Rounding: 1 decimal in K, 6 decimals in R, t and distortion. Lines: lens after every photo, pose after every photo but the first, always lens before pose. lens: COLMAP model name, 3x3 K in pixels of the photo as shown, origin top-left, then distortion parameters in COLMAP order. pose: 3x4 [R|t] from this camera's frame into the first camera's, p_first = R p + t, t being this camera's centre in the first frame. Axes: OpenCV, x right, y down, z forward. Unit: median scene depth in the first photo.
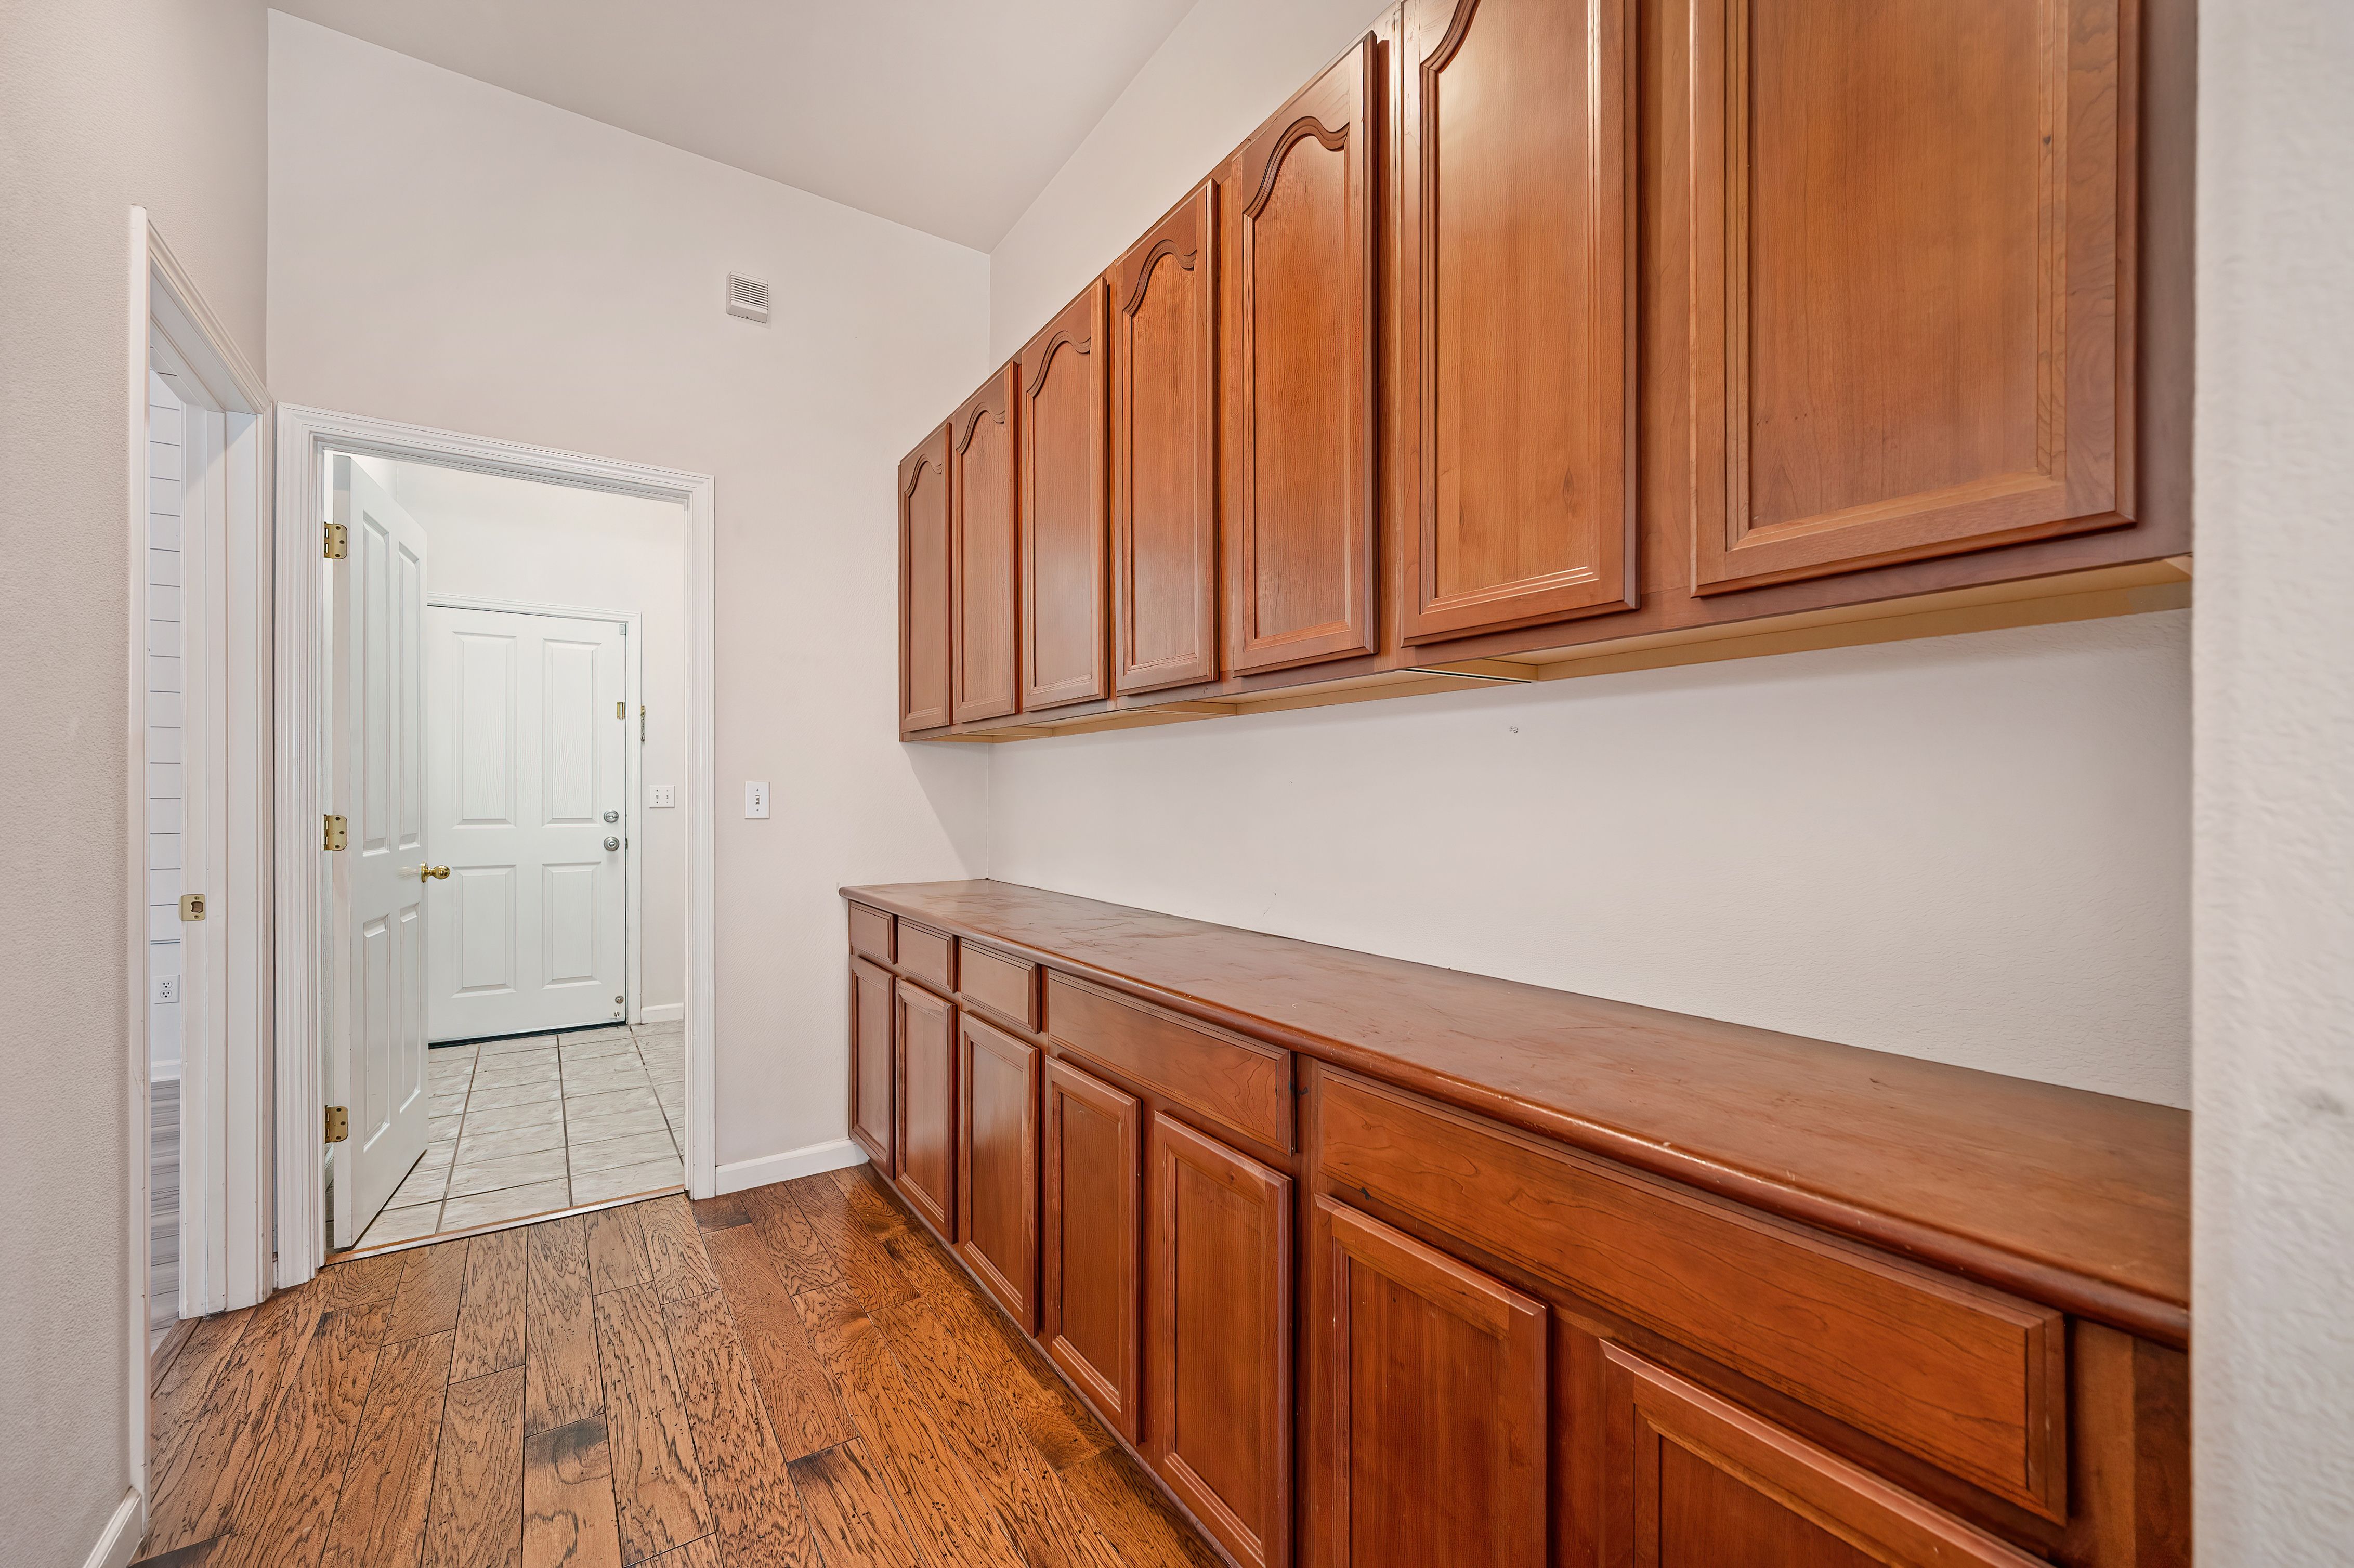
lens RADIAL K [[935.9, 0, 1182.7], [0, 935.9, 786.9], [0, 0, 1]] dist [-0.002686, -0.000254]
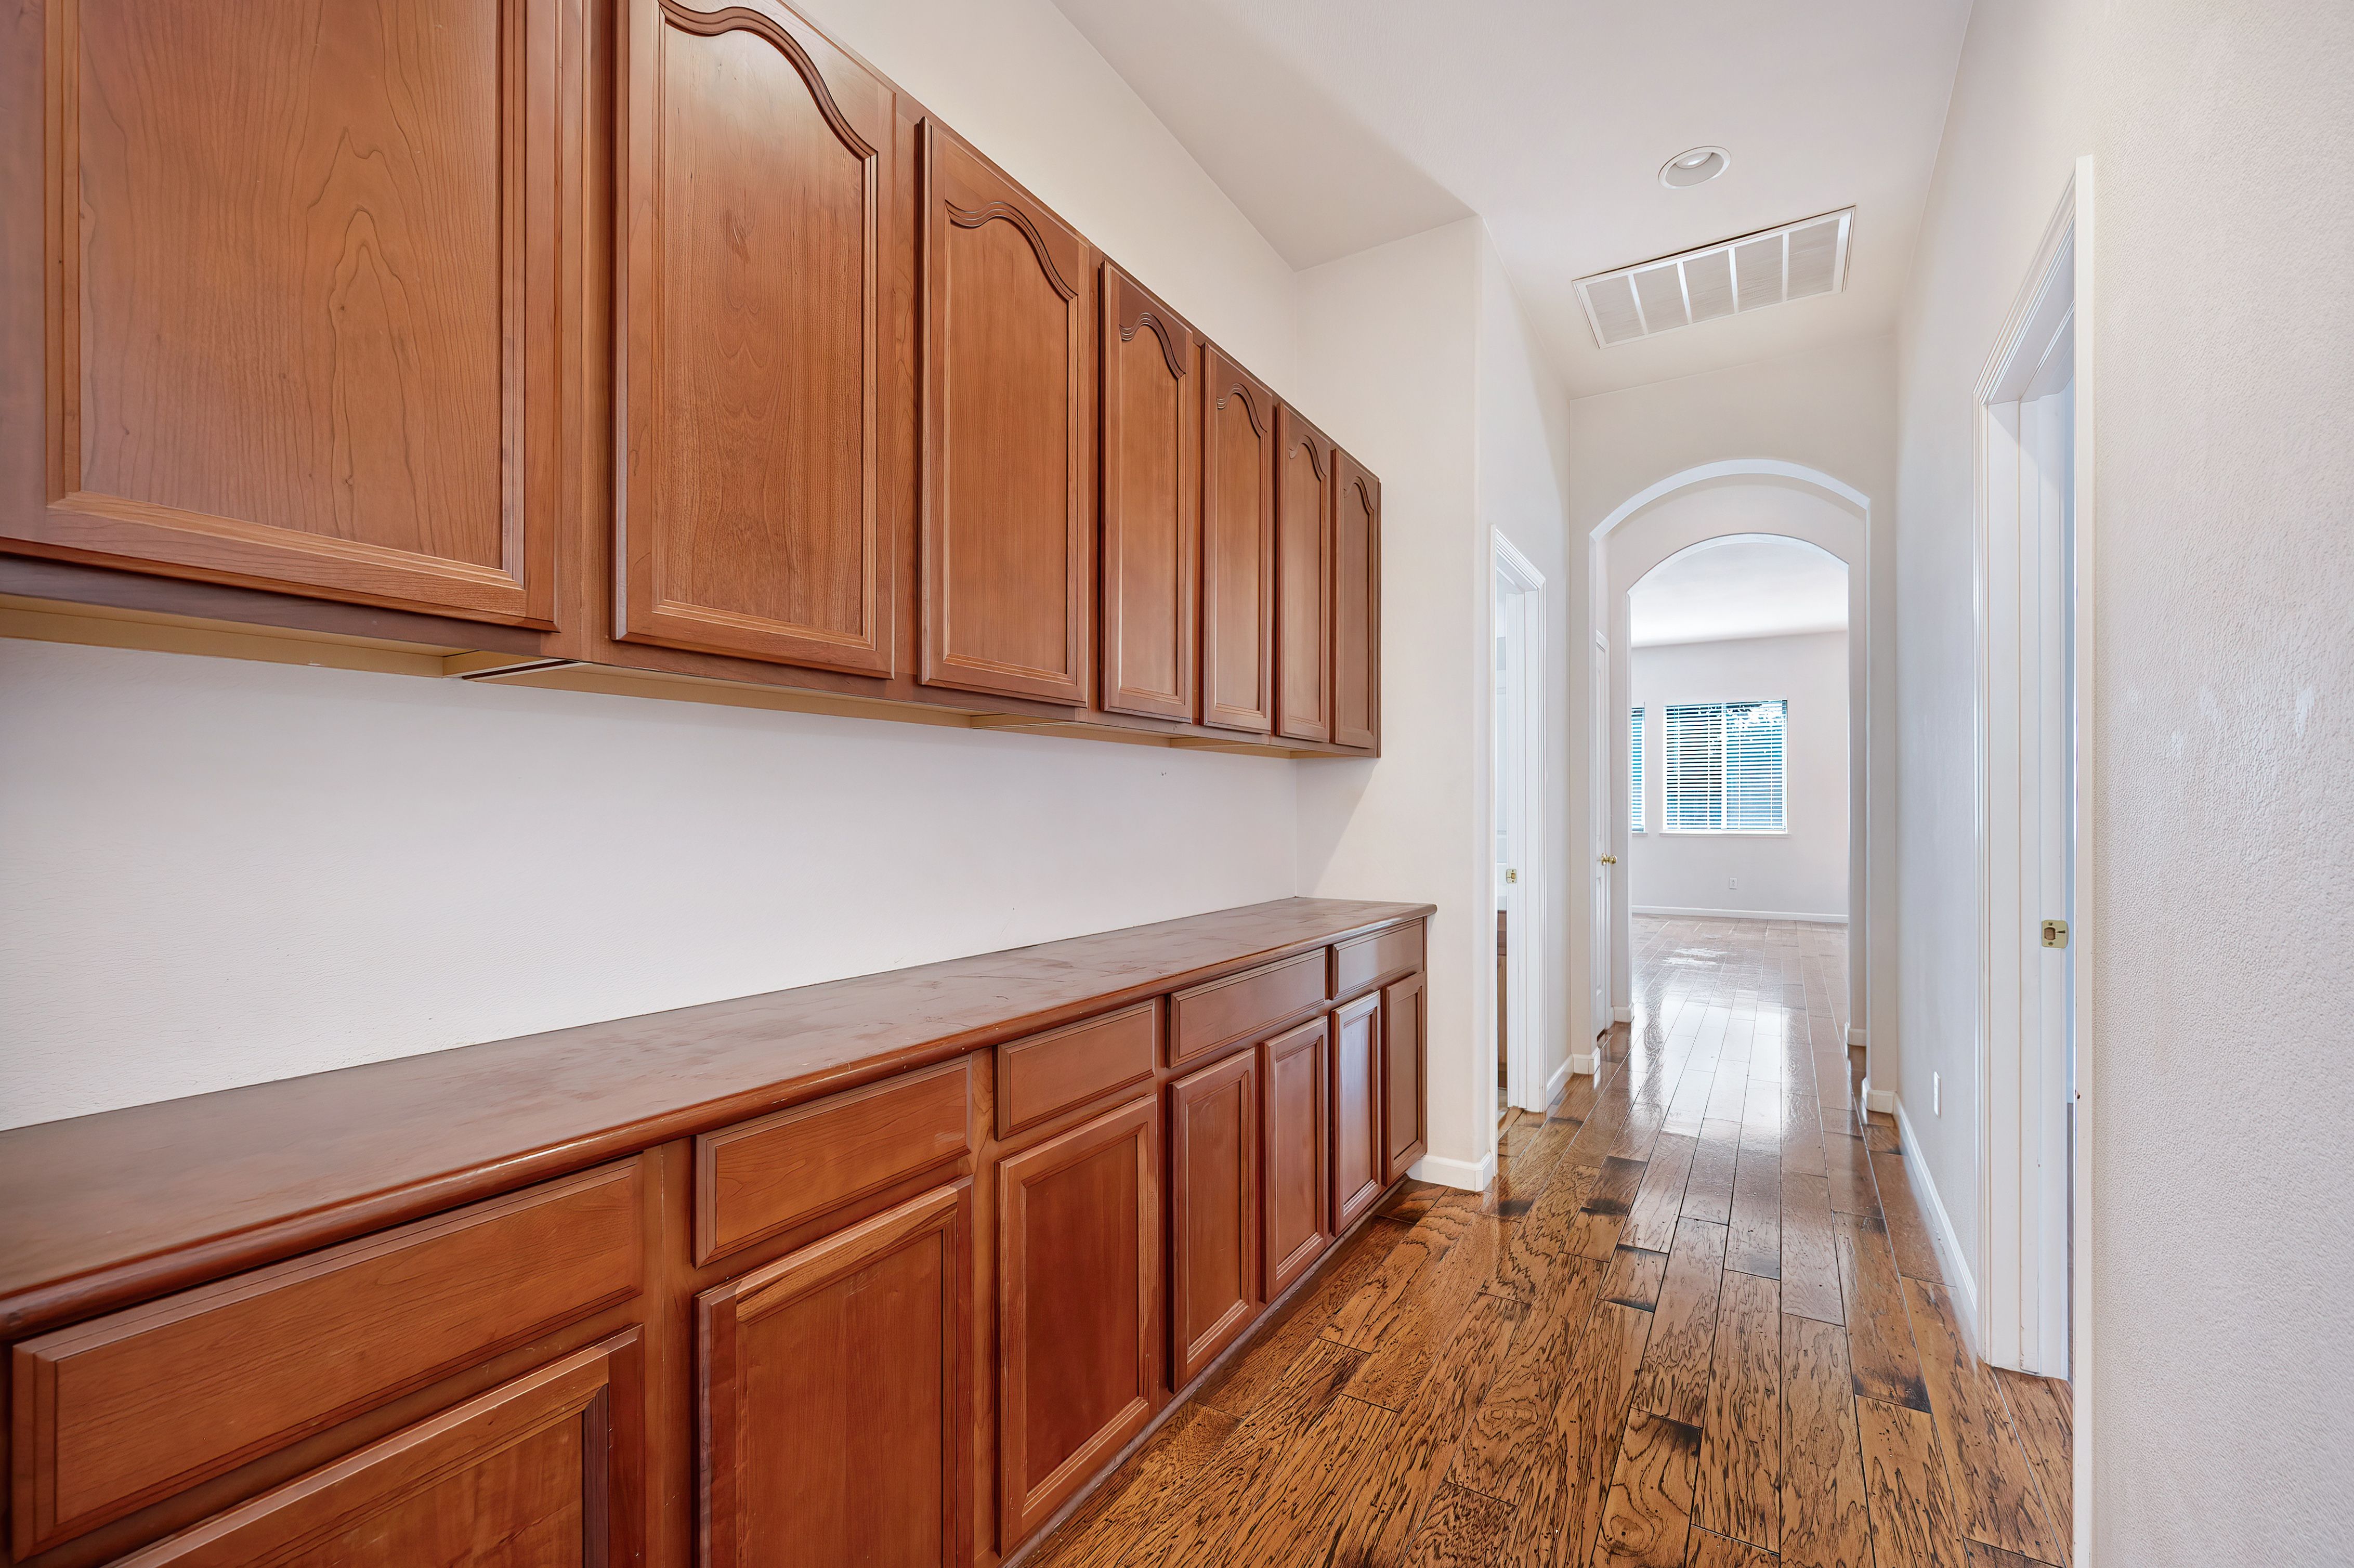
lens RADIAL K [[935.9, 0, 1183.8], [0, 935.9, 804.5], [0, 0, 1]] dist [-0.002686, -0.000254]
pose [[-0.388529, 0.013539, 0.921337, -1.165760], [0.003808, 0.999907, -0.013088, 0.006669], [-0.921429, -0.001576, -0.388545, 1.519147]]
